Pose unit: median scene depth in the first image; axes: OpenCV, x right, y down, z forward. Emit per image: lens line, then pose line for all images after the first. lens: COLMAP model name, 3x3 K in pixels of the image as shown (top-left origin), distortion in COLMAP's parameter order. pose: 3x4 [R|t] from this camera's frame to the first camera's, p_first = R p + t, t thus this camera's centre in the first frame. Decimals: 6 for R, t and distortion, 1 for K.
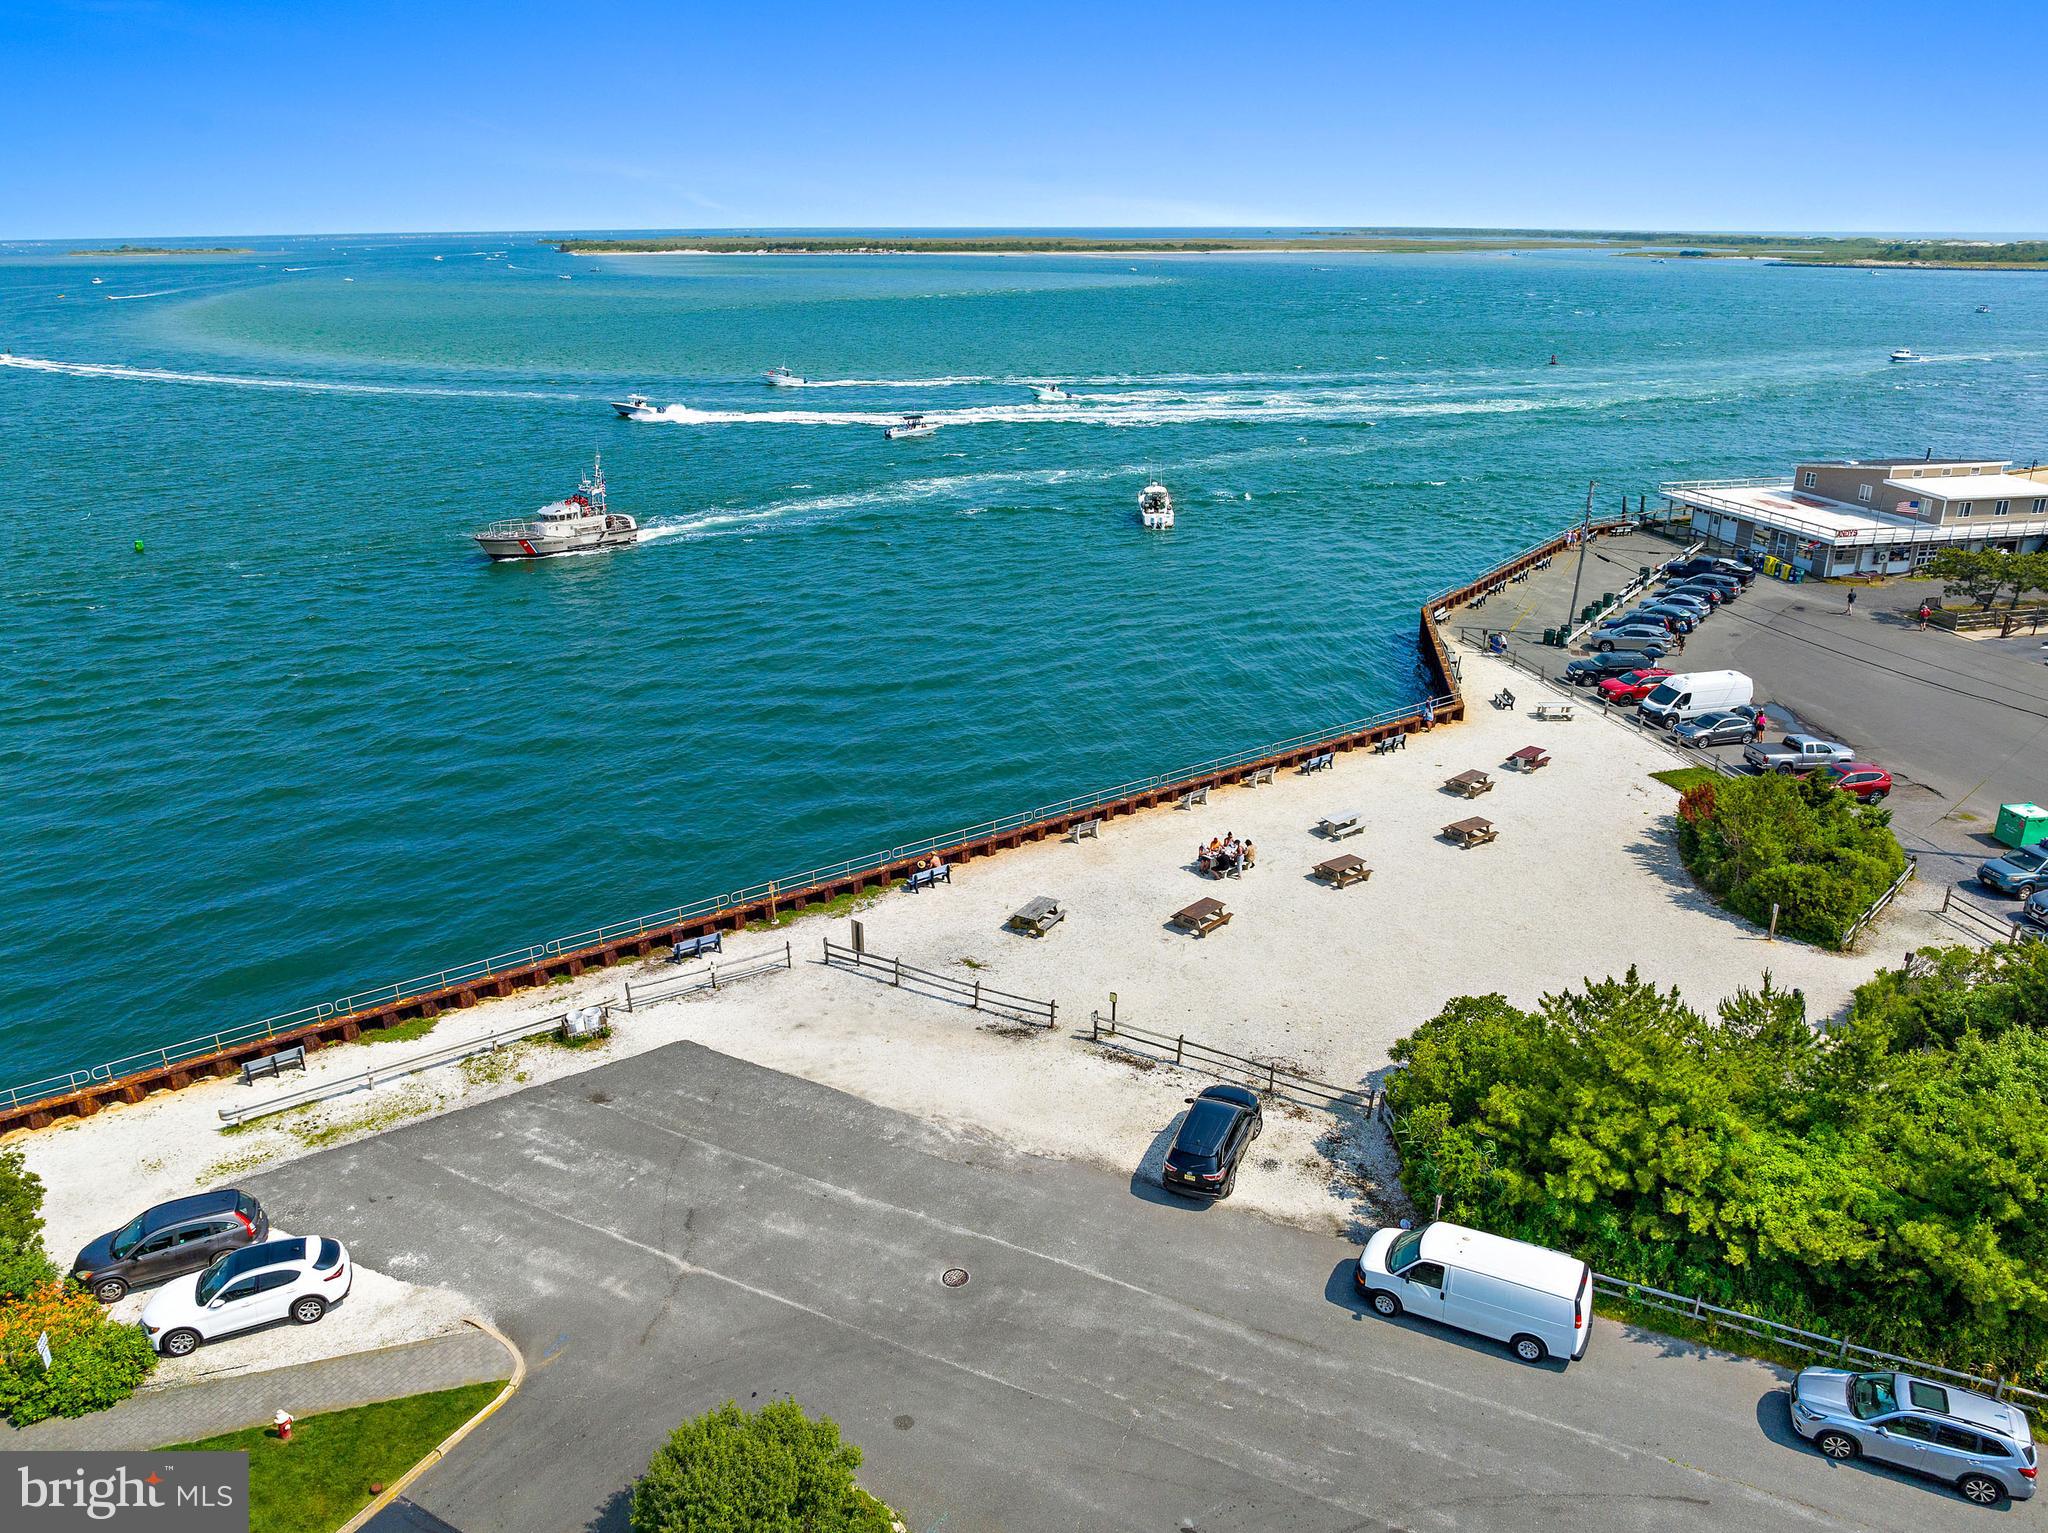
lens RADIAL K [[1446.1, 0, 1040.1], [0, 1446.1, 770.3], [0, 0, 1]] dist [-0.056035, 0.030187]
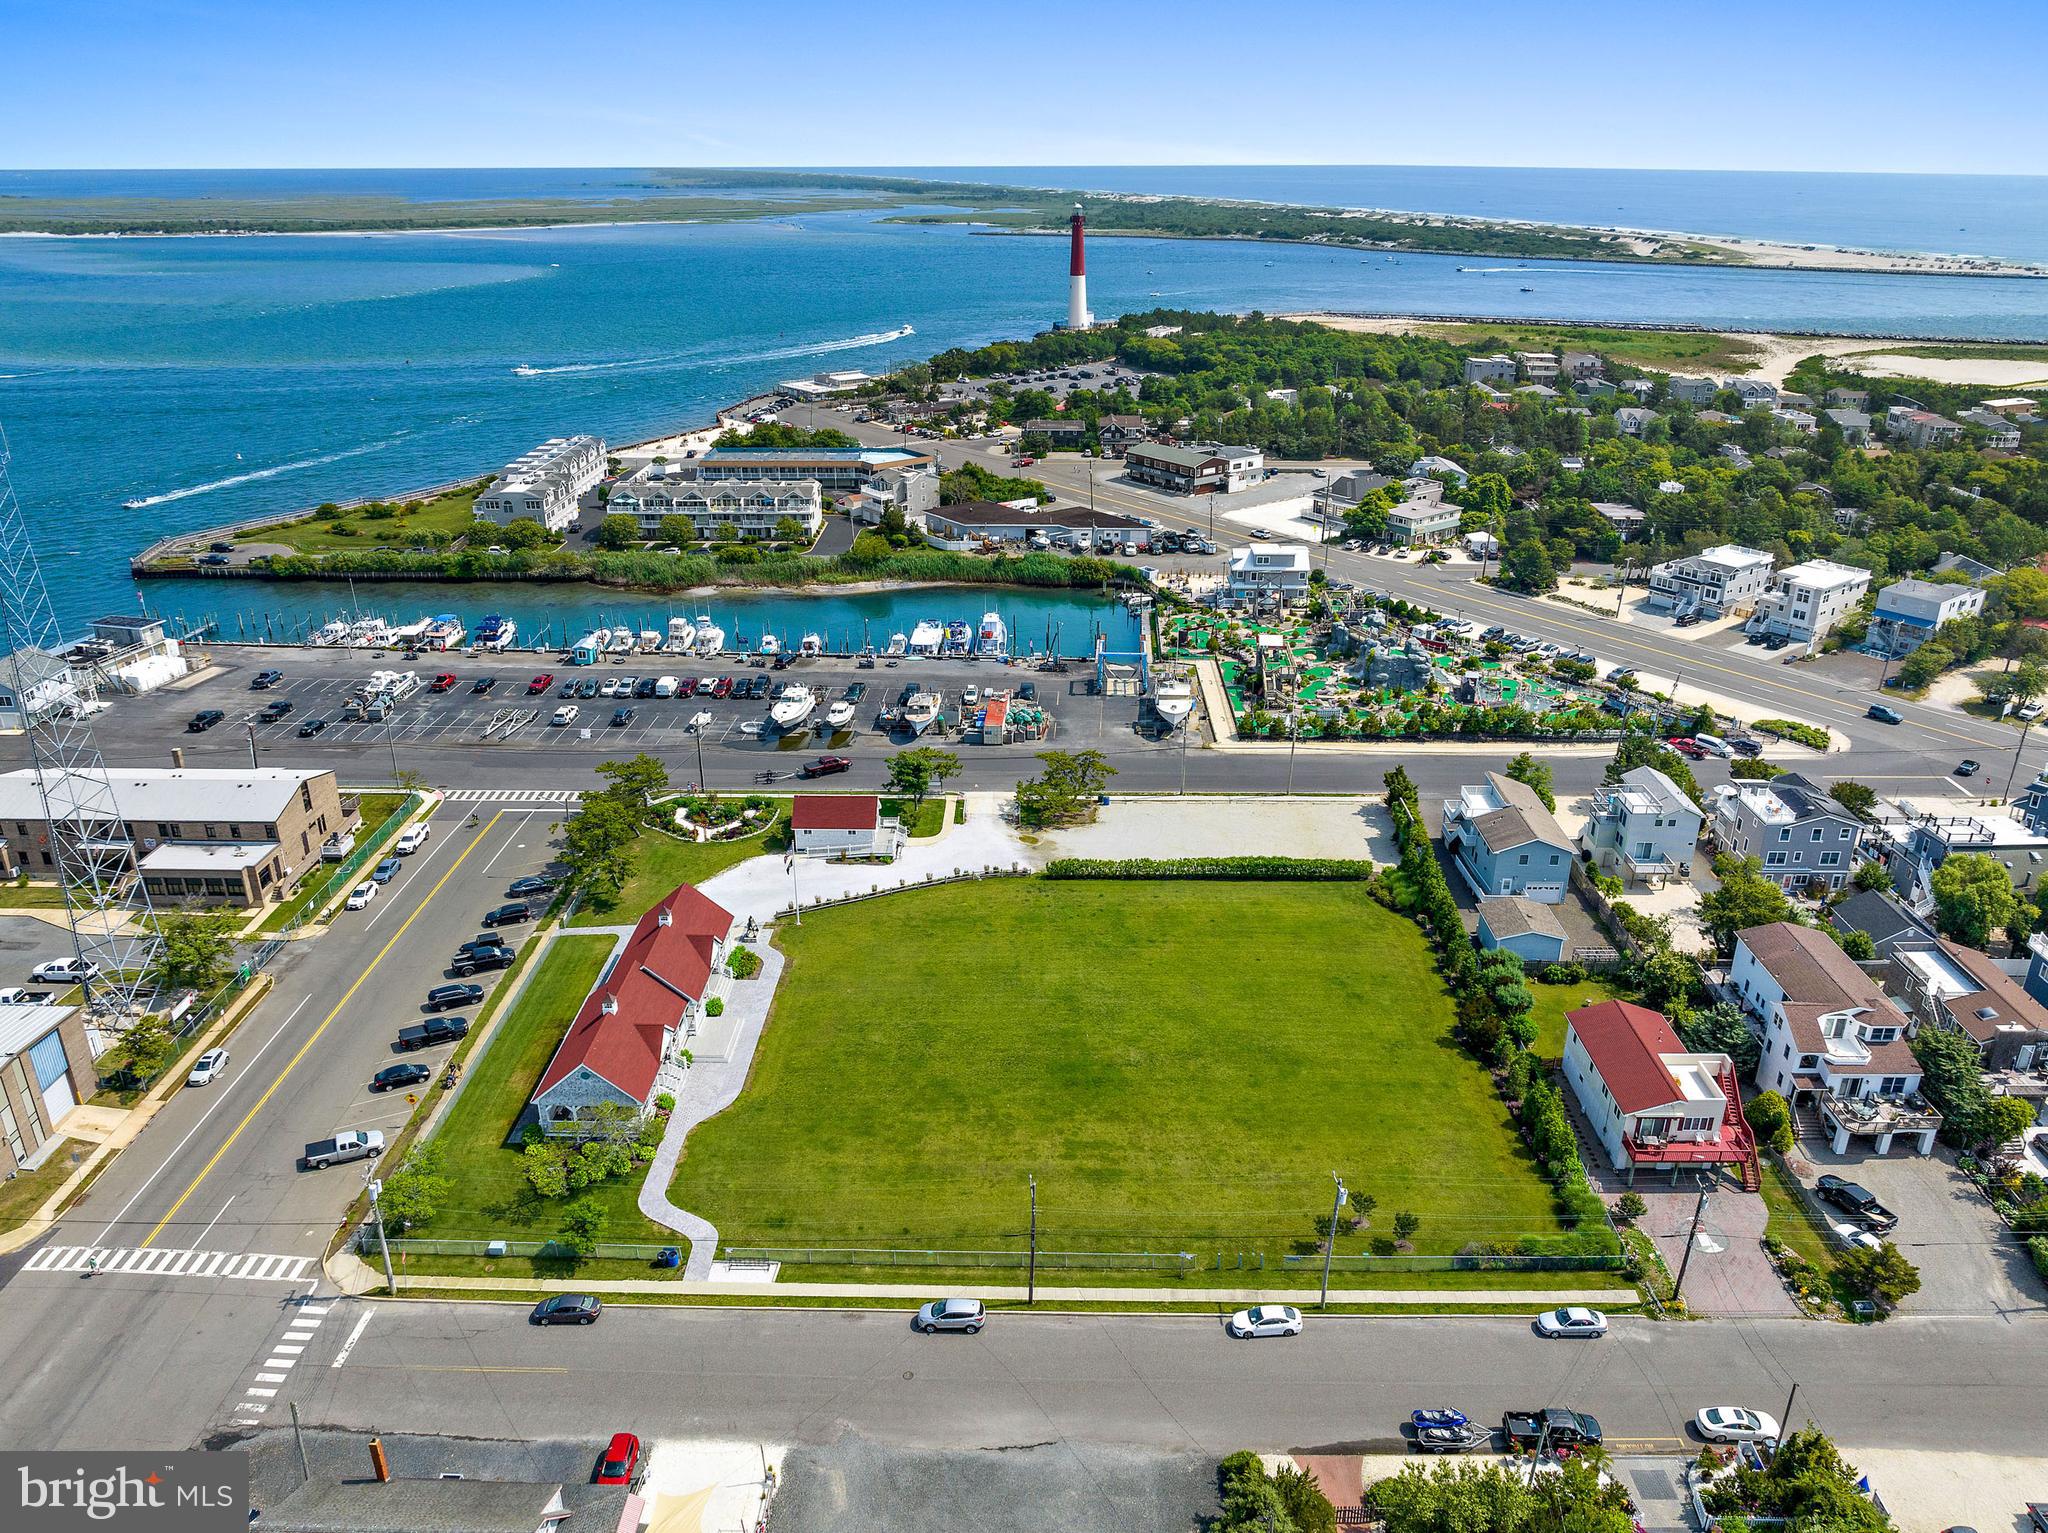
lens RADIAL K [[1472.7, 0, 1024.0], [0, 1472.7, 766.5], [0, 0, 1]] dist [-0.039868, 0.001724]
pose [[0.909985, -0.155821, 0.384248, -0.648675], [0.142968, 0.987784, 0.061989, 0.683895], [-0.389213, -0.001474, 0.921146, -2.945218]]
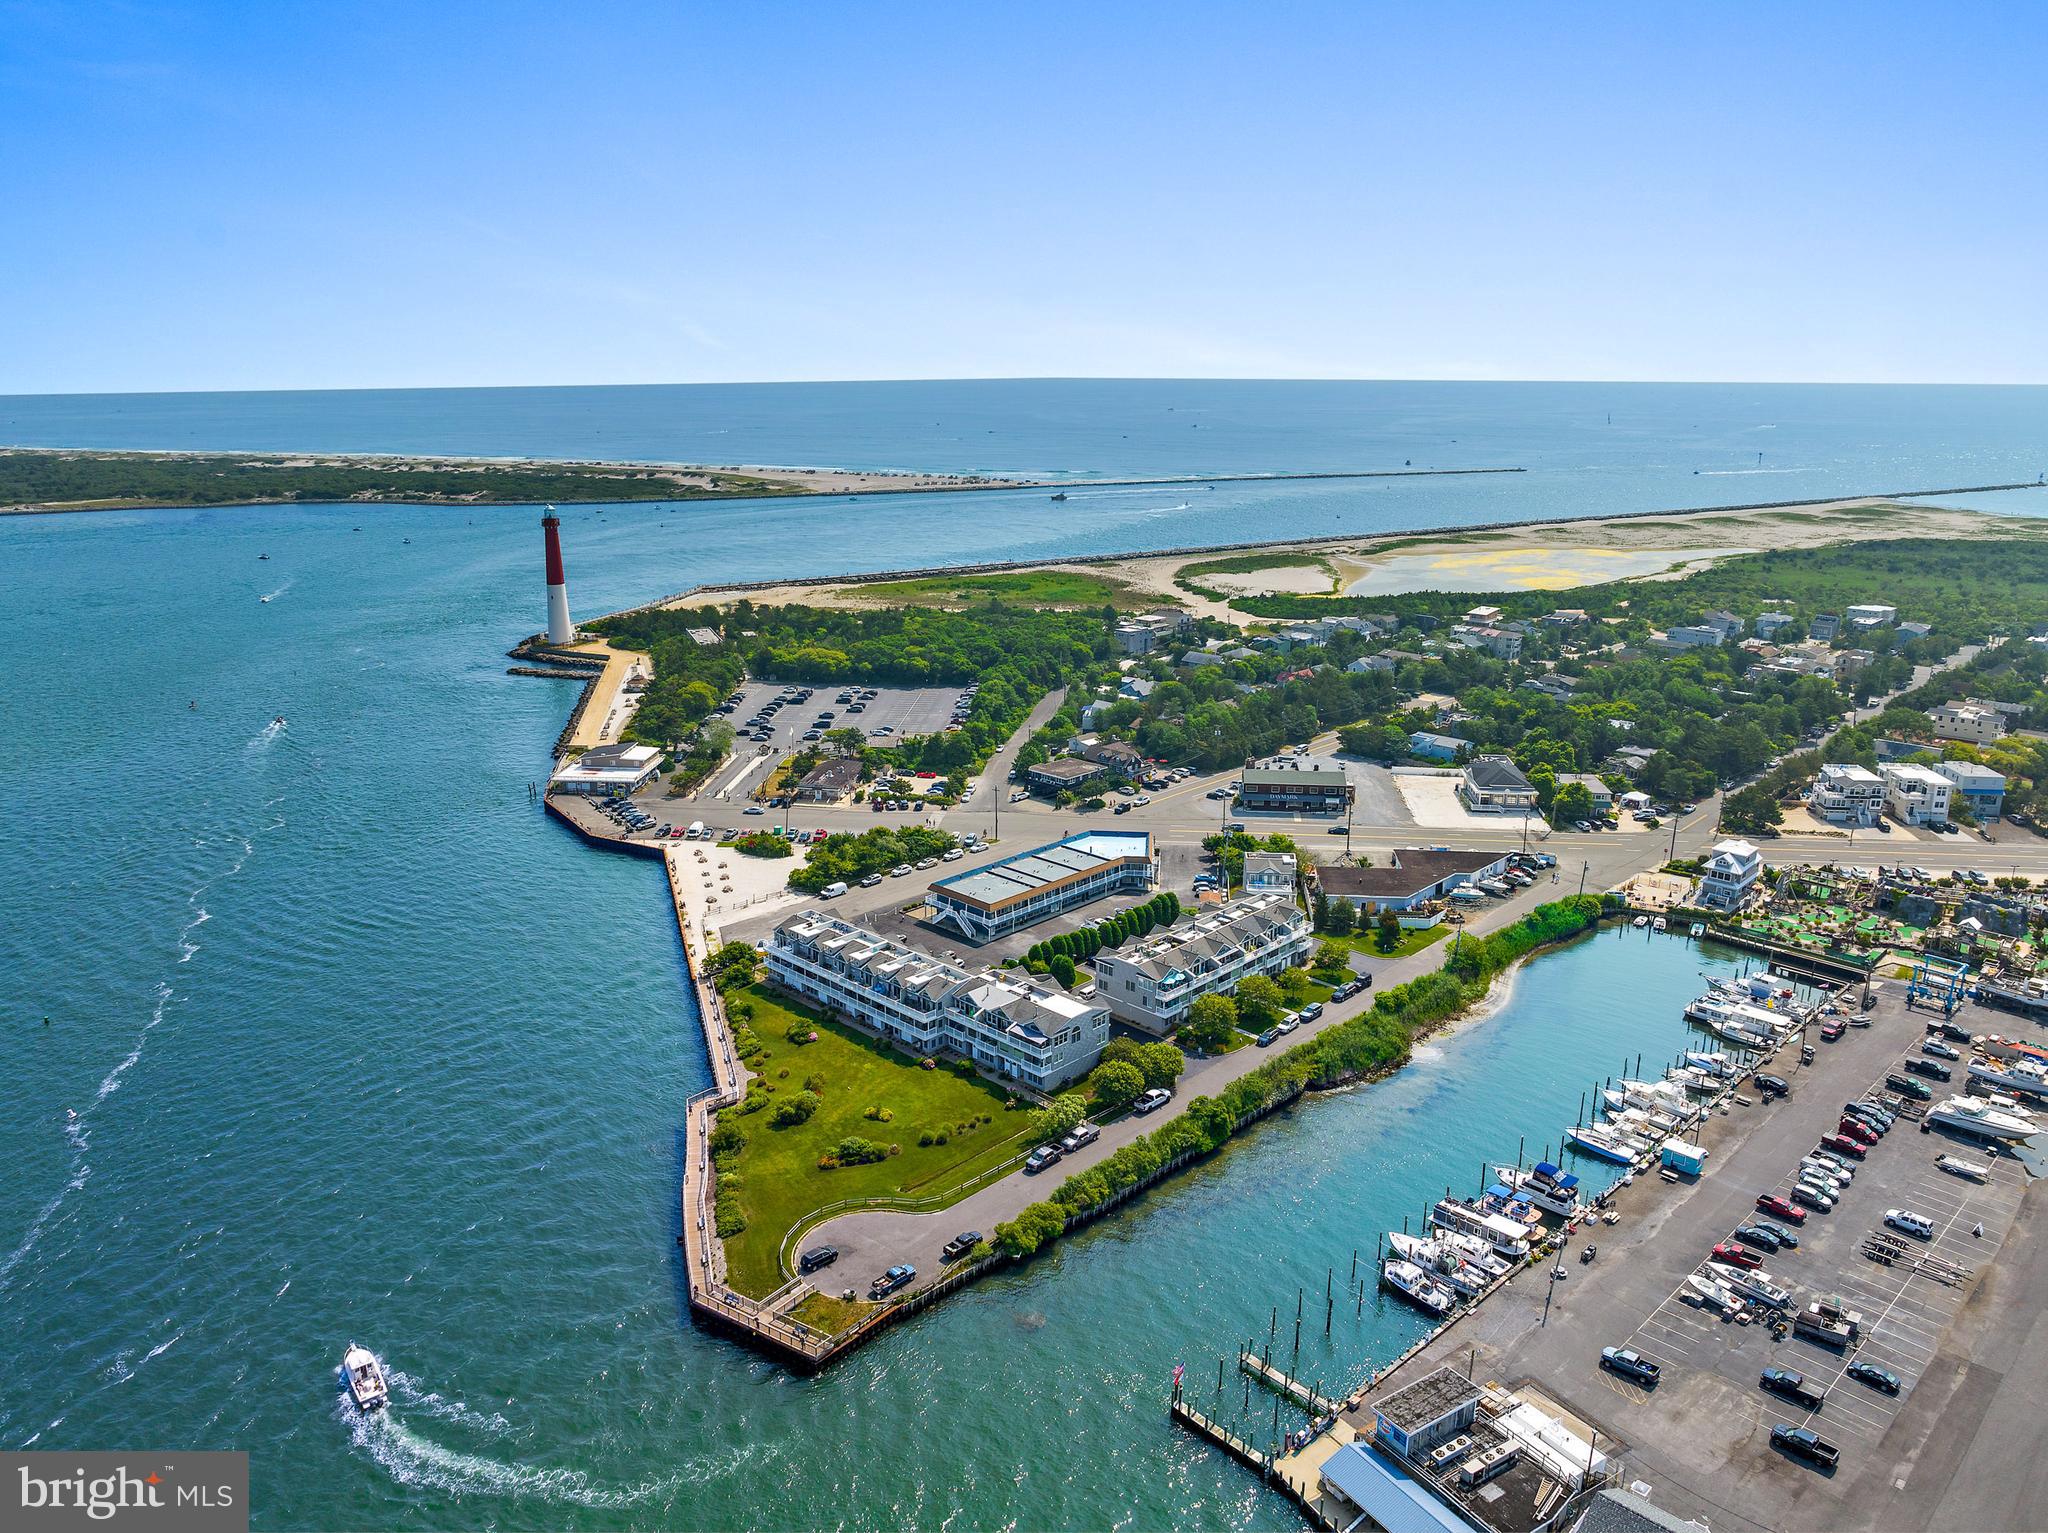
lens RADIAL K [[1456.8, 0, 1024.0], [0, 1456.8, 766.5], [0, 0, 1]] dist [-0.039384, 0.000983]
pose [[0.310015, -0.245652, 0.918448, -2.019907], [0.334378, 0.932495, 0.136542, -0.315591], [-0.889990, 0.264778, 0.371228, -0.957170]]
